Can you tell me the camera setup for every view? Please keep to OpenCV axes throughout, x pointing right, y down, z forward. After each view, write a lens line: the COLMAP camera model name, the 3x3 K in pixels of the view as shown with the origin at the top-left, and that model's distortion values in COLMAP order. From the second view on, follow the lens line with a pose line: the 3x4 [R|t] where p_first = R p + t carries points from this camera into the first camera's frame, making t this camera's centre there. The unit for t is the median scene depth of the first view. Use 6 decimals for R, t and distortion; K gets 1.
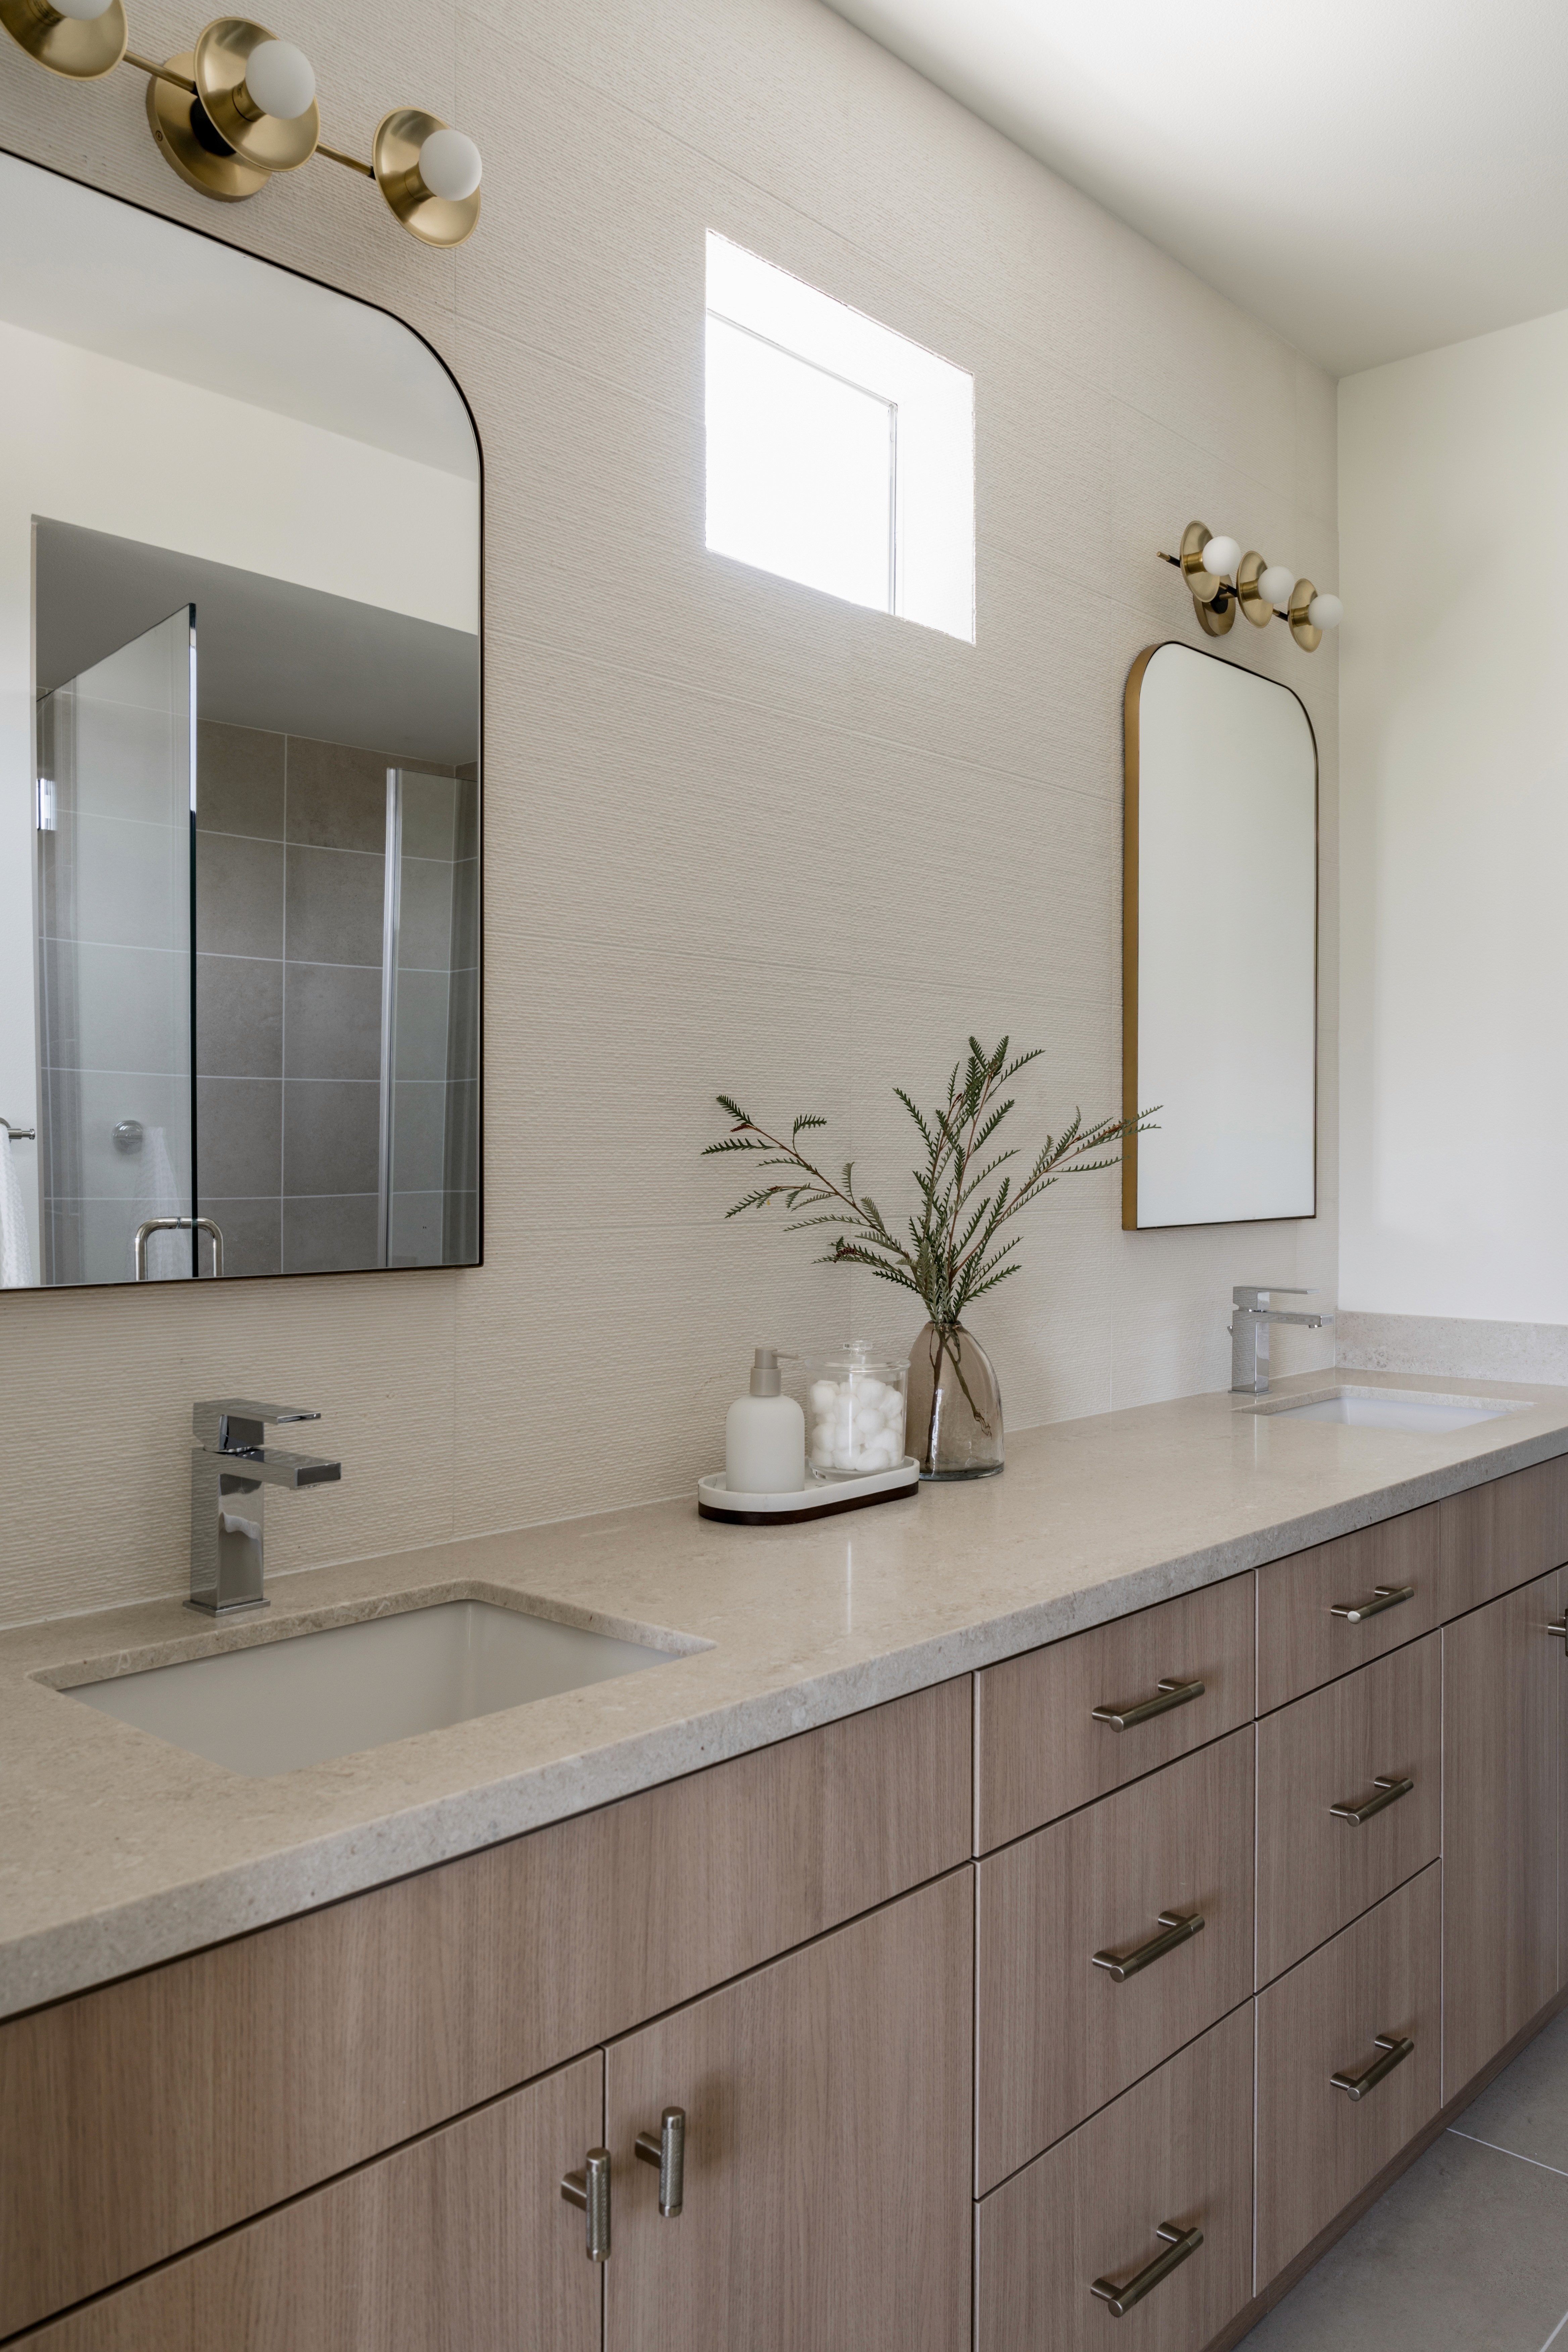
lens RADIAL K [[1732.0, 0, 784.0], [0, 1732.0, 1176.0], [0, 0, 1]] dist [0.004618, 0.000611]
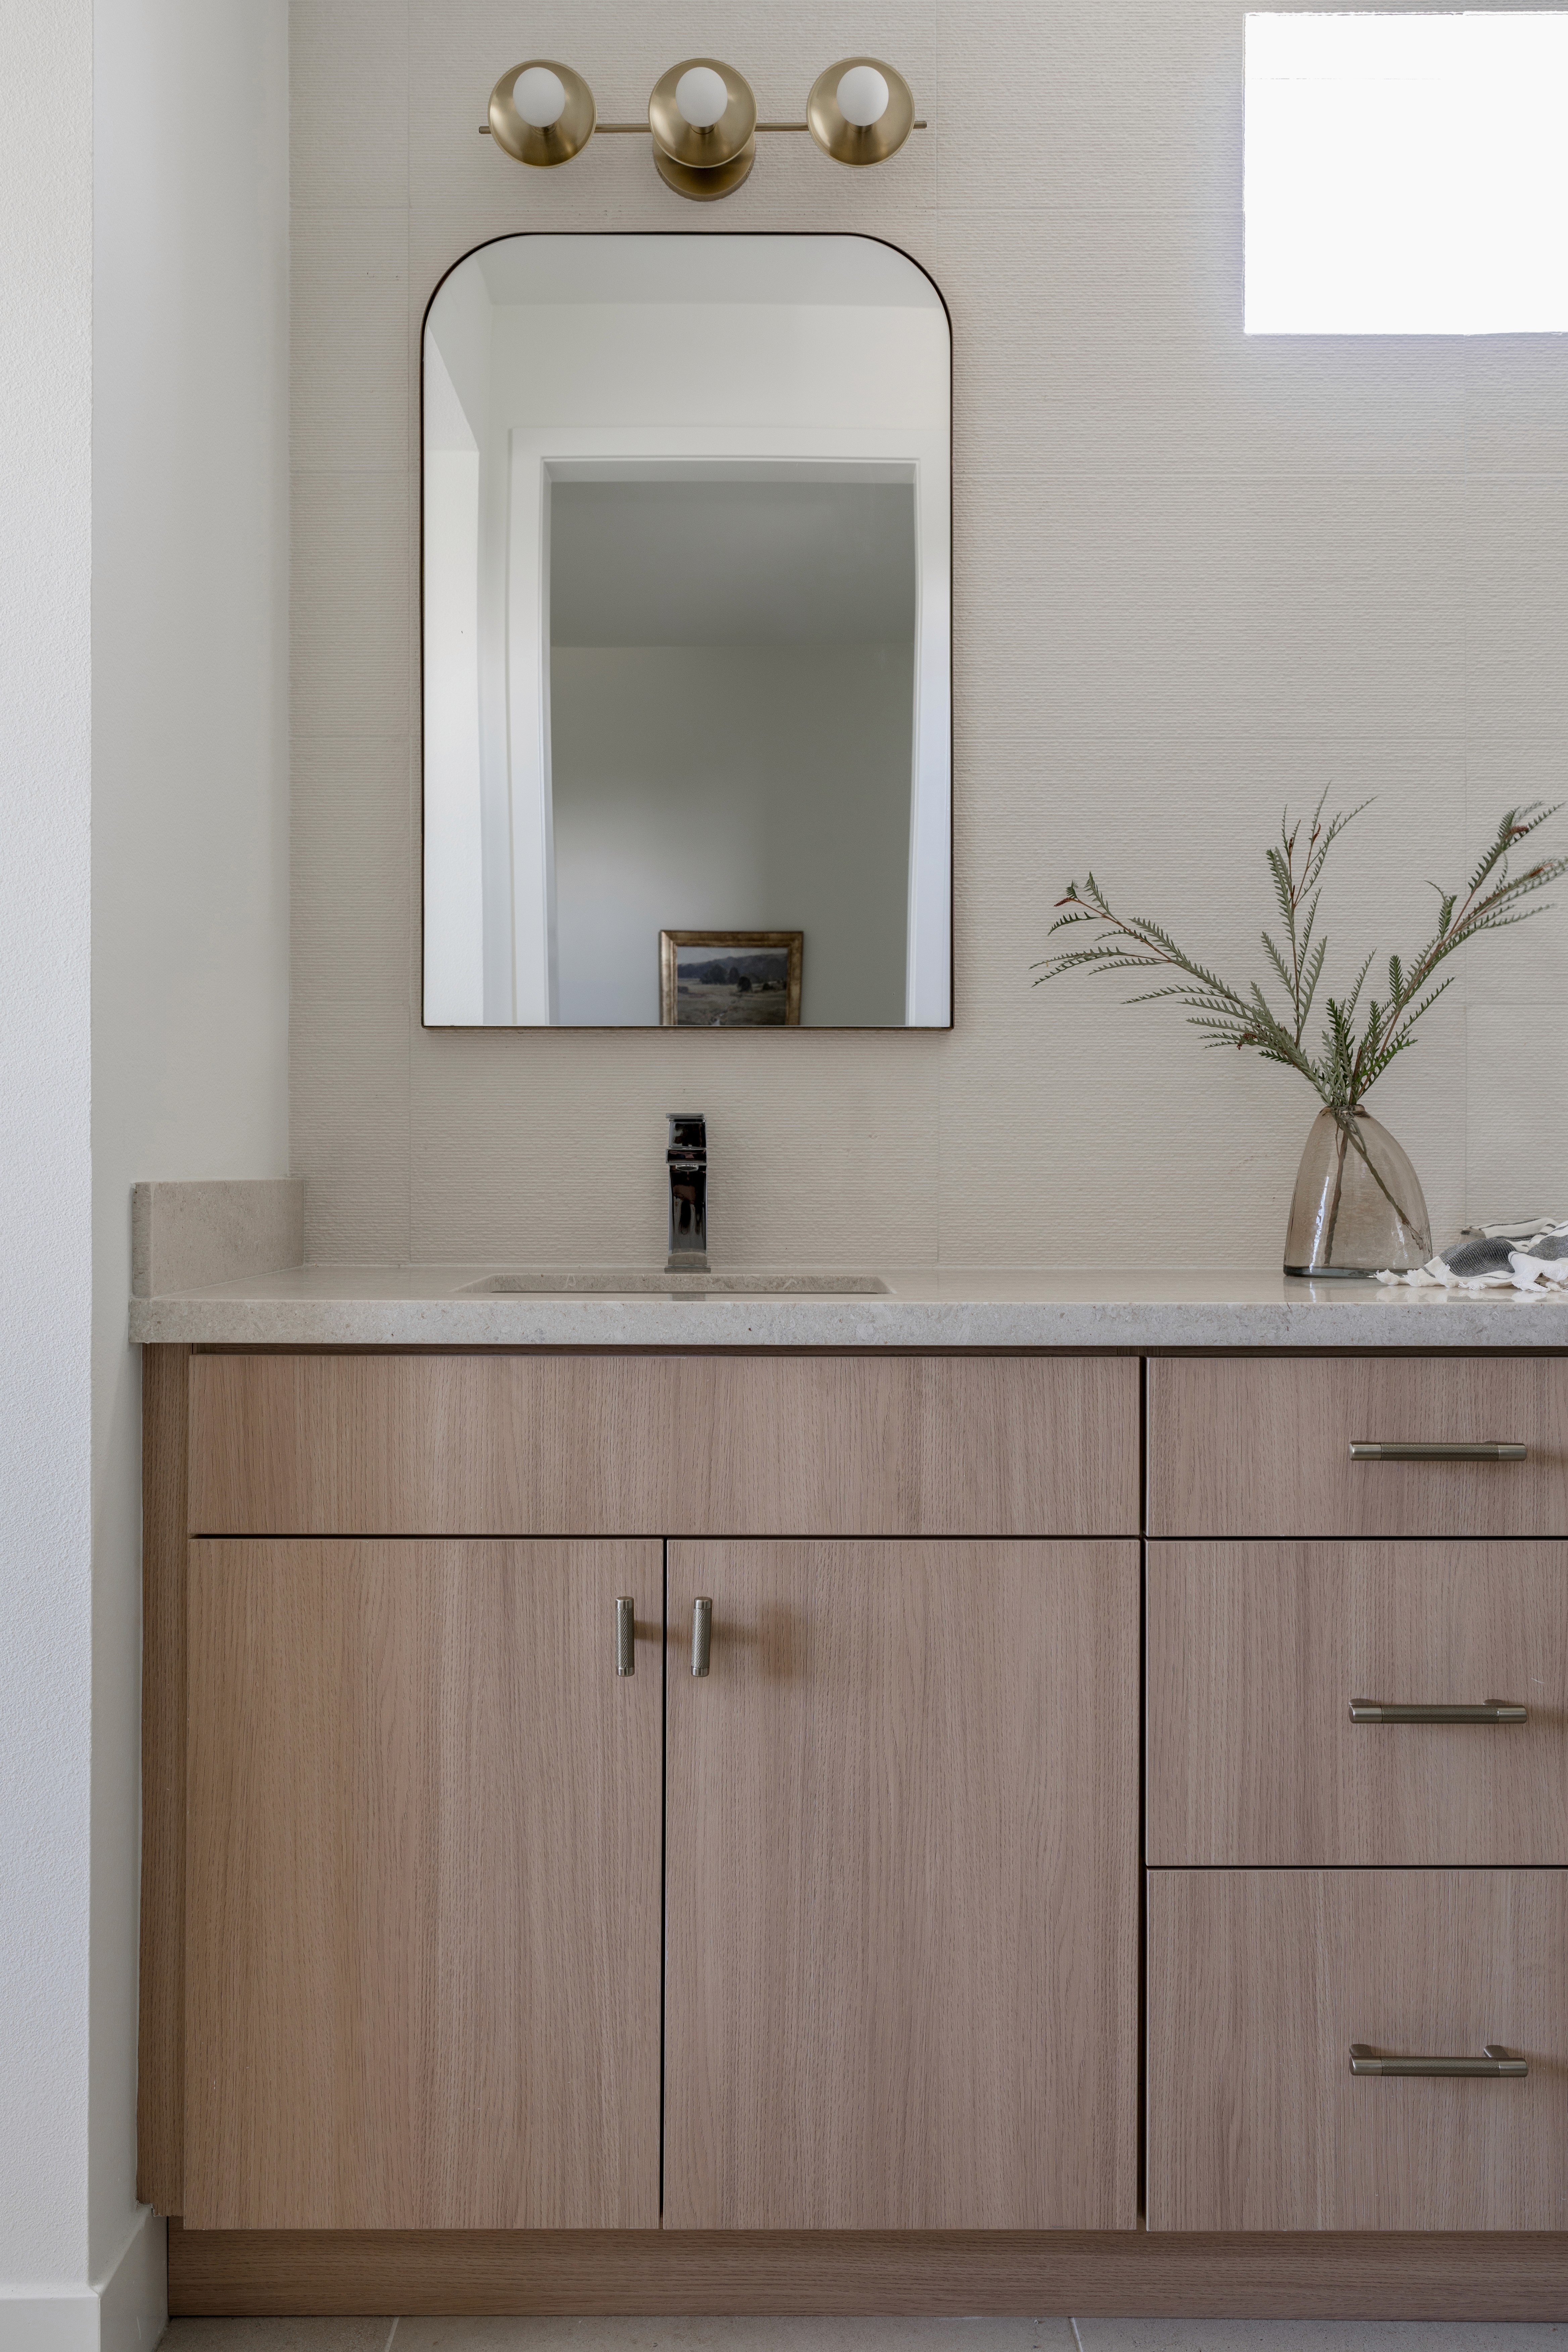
lens RADIAL K [[1895.2, 0, 784.0], [0, 1895.2, 1176.0], [0, 0, 1]] dist [0.014277, 0.007499]
pose [[0.692953, 0.004520, -0.720968, 0.892661], [-0.005414, 0.999985, 0.001065, 0.202198], [0.720962, 0.003165, 0.692967, 0.060638]]
